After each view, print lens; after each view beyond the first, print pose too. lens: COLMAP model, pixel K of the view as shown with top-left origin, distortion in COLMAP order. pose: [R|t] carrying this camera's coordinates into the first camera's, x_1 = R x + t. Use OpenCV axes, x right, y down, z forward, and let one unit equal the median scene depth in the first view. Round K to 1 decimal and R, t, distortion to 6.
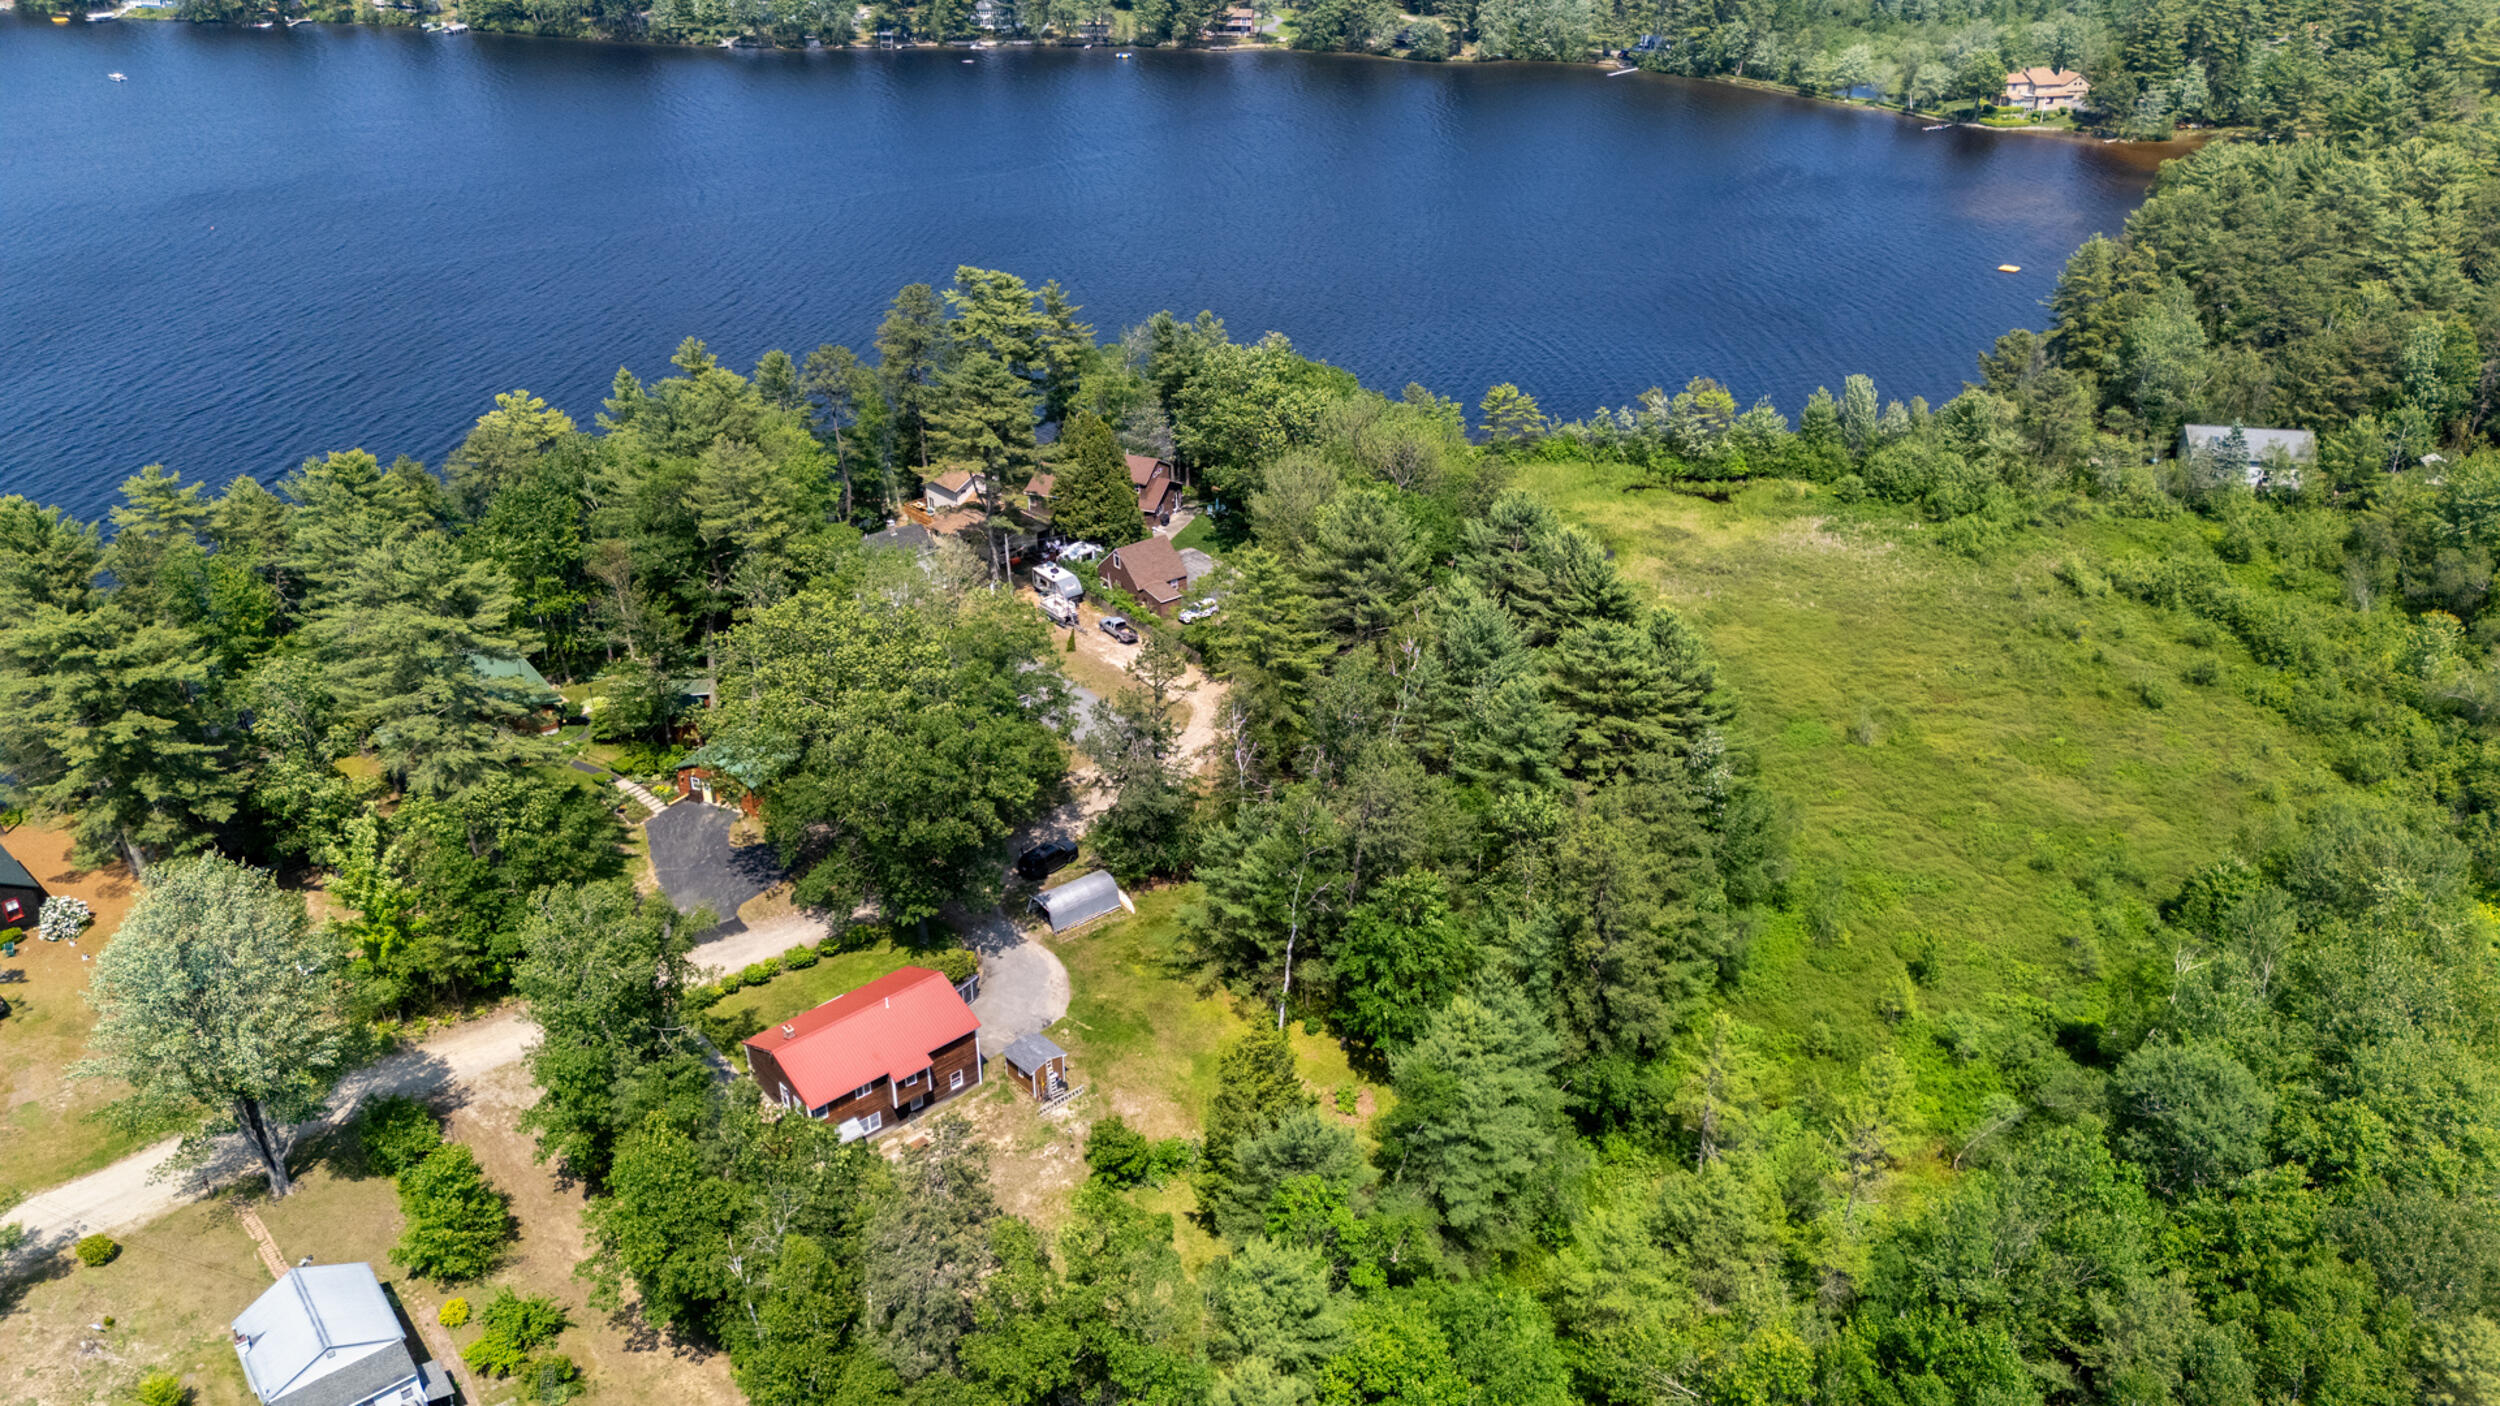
lens RADIAL K [[1819.6, 0, 1272.1], [0, 1819.6, 700.3], [0, 0, 1]] dist [0.073911, -0.076518]
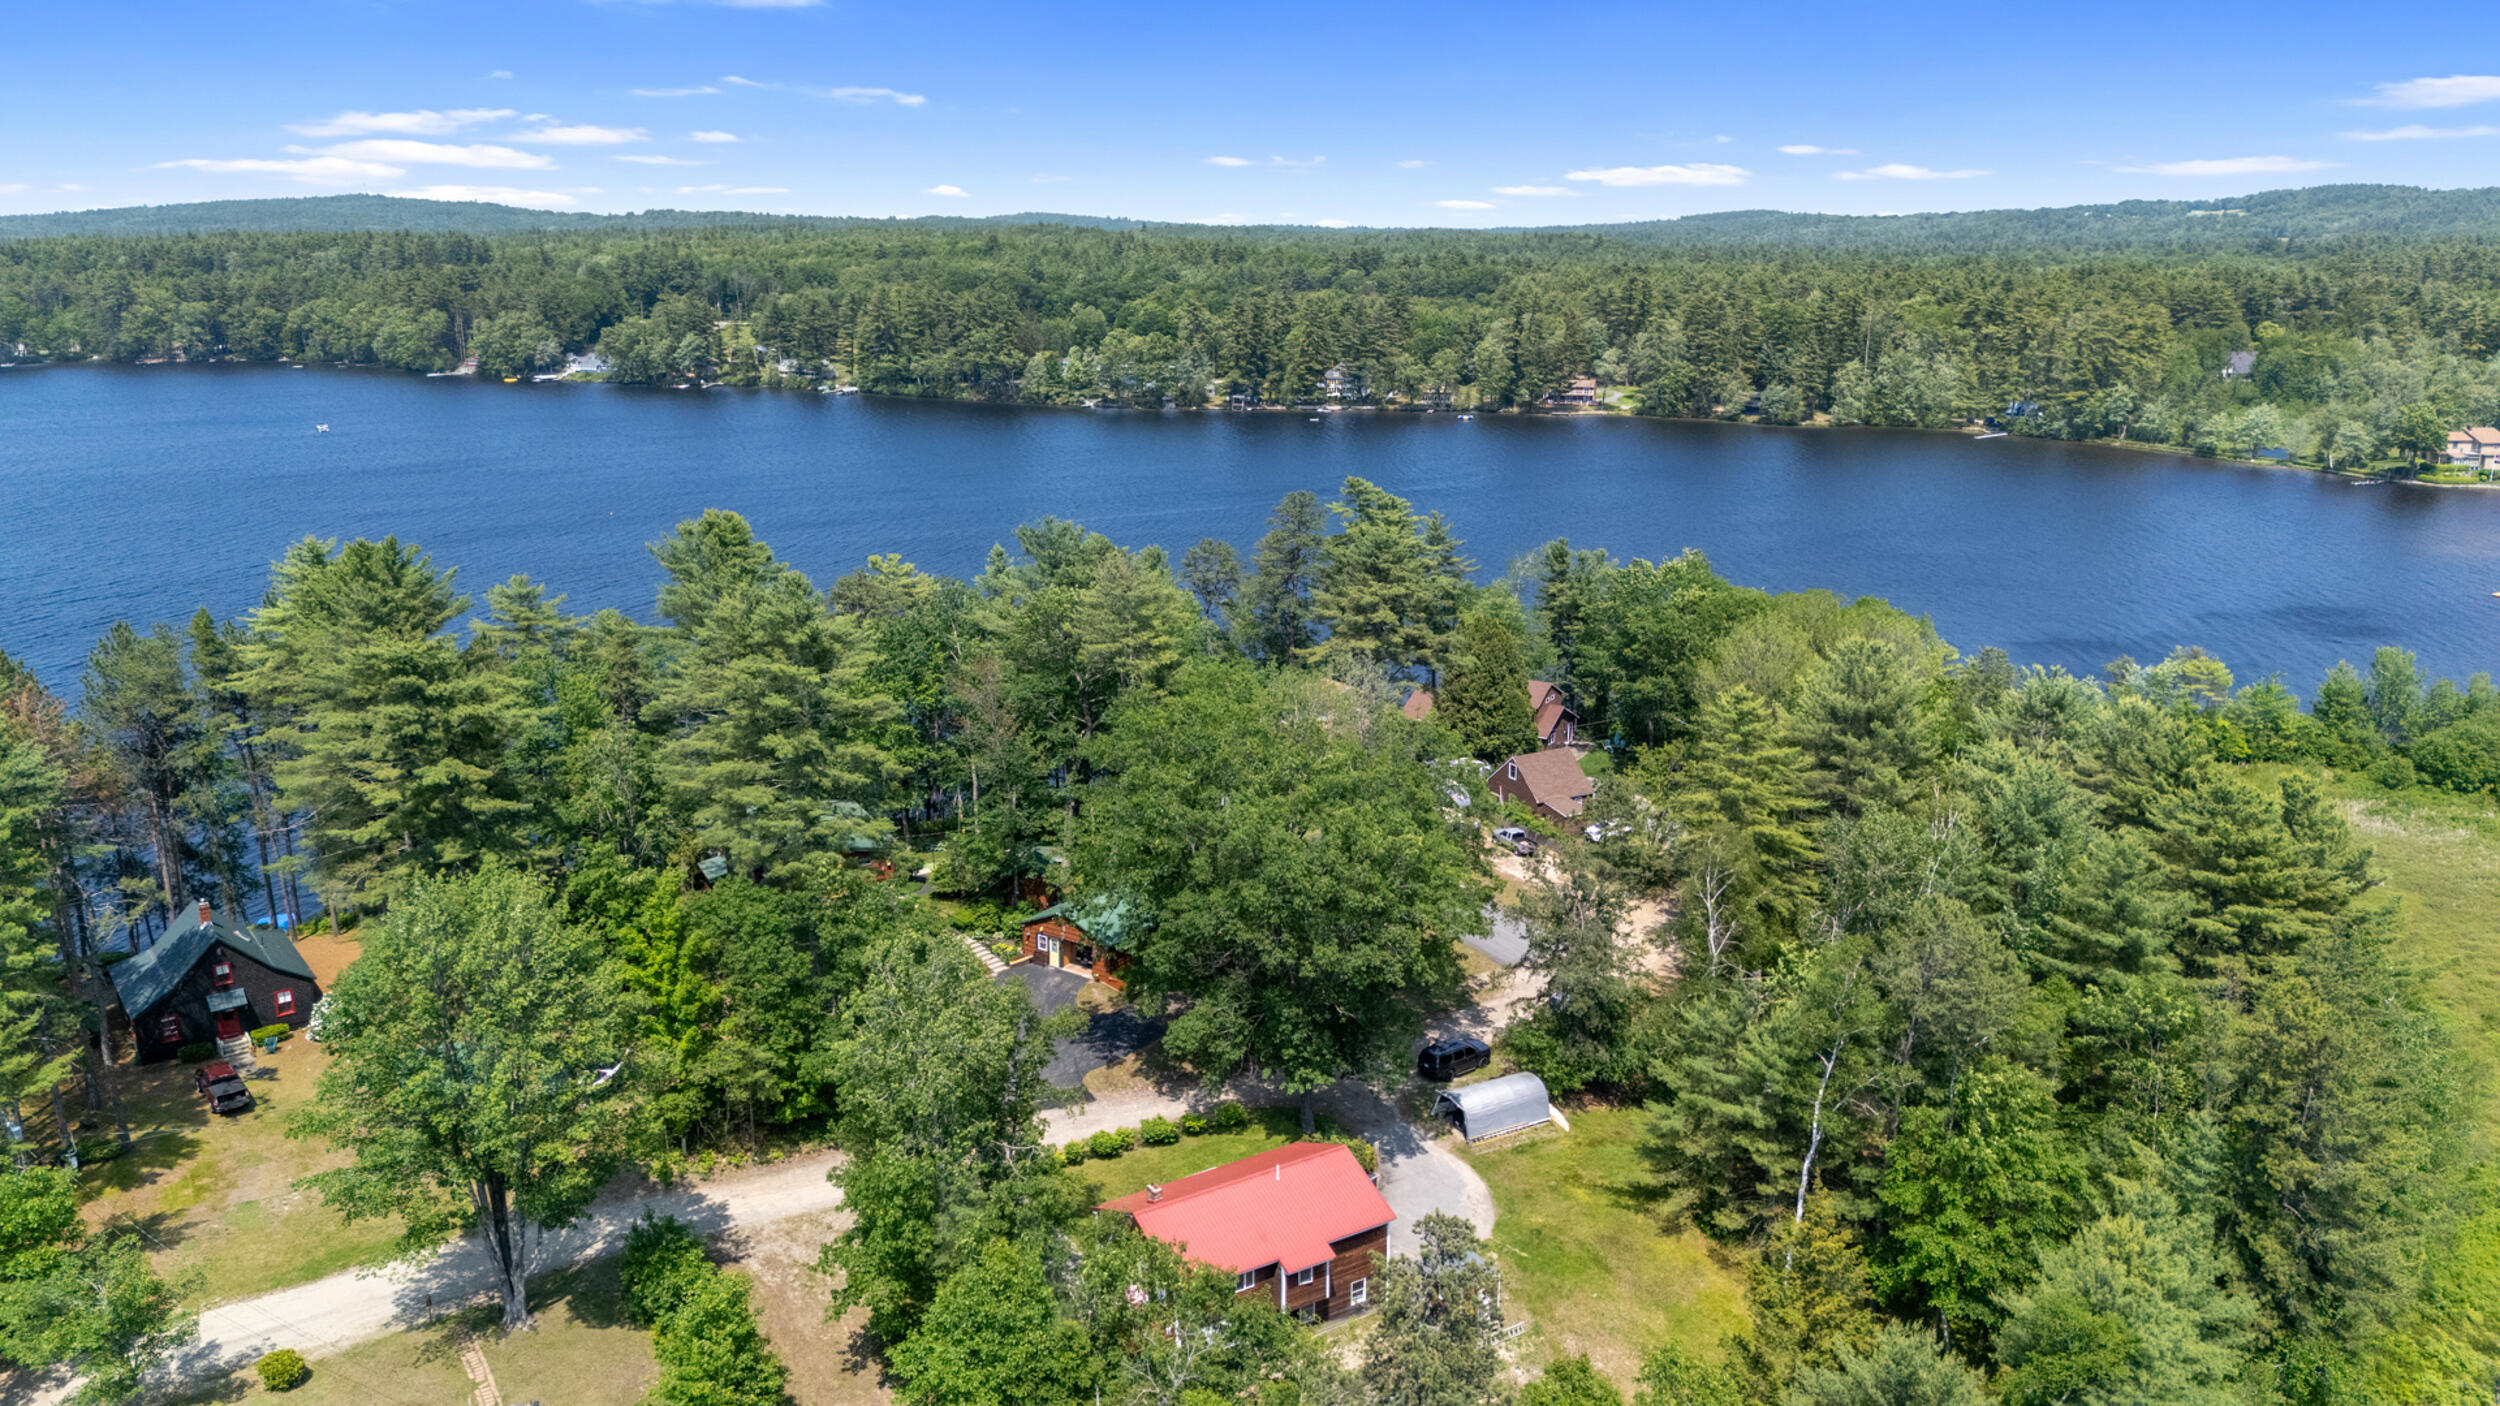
lens RADIAL K [[1819.6, 0, 1272.1], [0, 1819.6, 700.3], [0, 0, 1]] dist [0.073911, -0.076518]
pose [[0.986653, 0.047064, -0.155887, -0.088700], [-0.080744, 0.972744, -0.217369, 0.120178], [0.141408, 0.227054, 0.963561, 0.186828]]
